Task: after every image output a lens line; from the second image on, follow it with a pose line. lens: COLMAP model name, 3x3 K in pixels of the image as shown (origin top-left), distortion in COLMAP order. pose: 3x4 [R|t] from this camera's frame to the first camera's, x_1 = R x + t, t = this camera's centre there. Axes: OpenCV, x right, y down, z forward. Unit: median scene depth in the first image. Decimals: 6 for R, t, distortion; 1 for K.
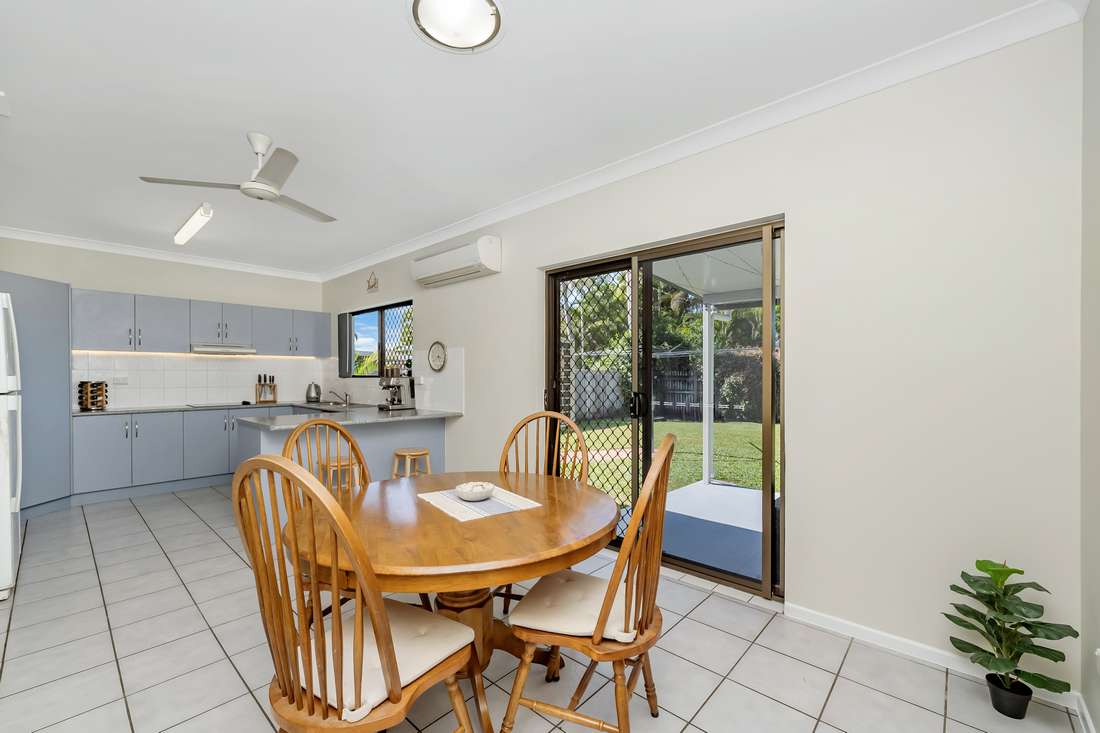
lens RADIAL K [[454.2, 0, 548.1], [0, 454.2, 374.6], [0, 0, 1]] dist [0.000420, 0.000190]
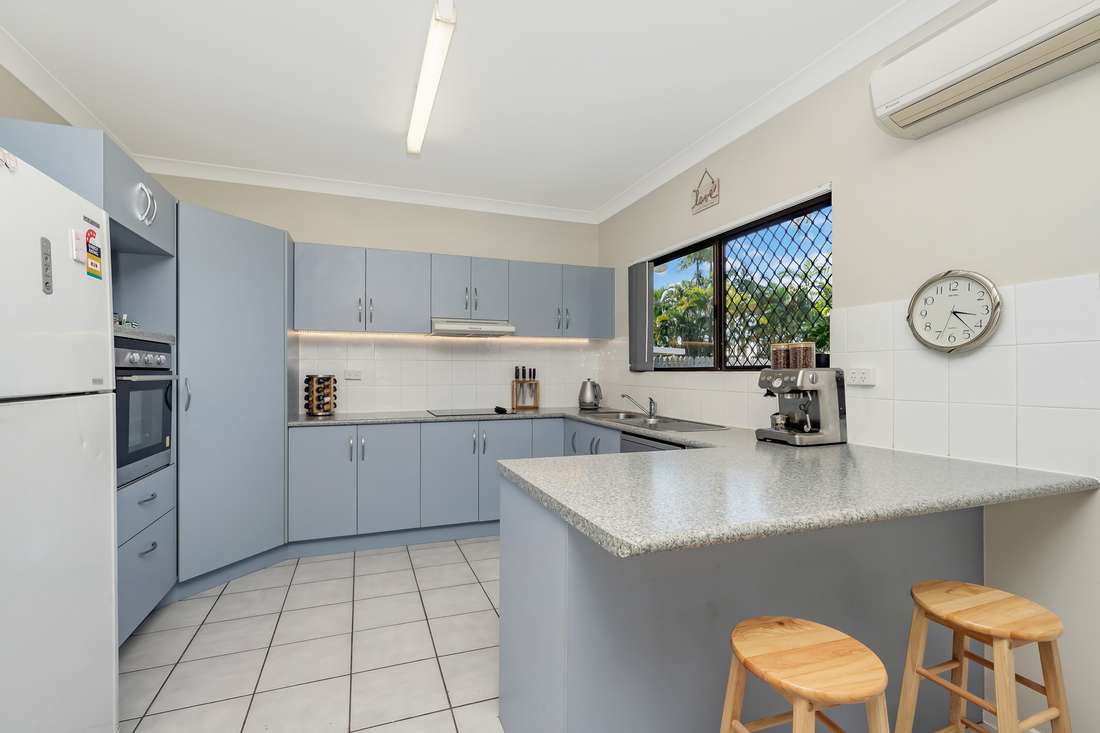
lens RADIAL K [[504.7, 0, 549.0], [0, 504.7, 368.1], [0, 0, 1]] dist [-0.000234, -0.000005]
pose [[0.894434, -0.001772, -0.447196, -0.316363], [-0.001352, 0.999977, -0.006667, 0.008085], [0.447198, 0.006568, 0.894411, 0.435272]]
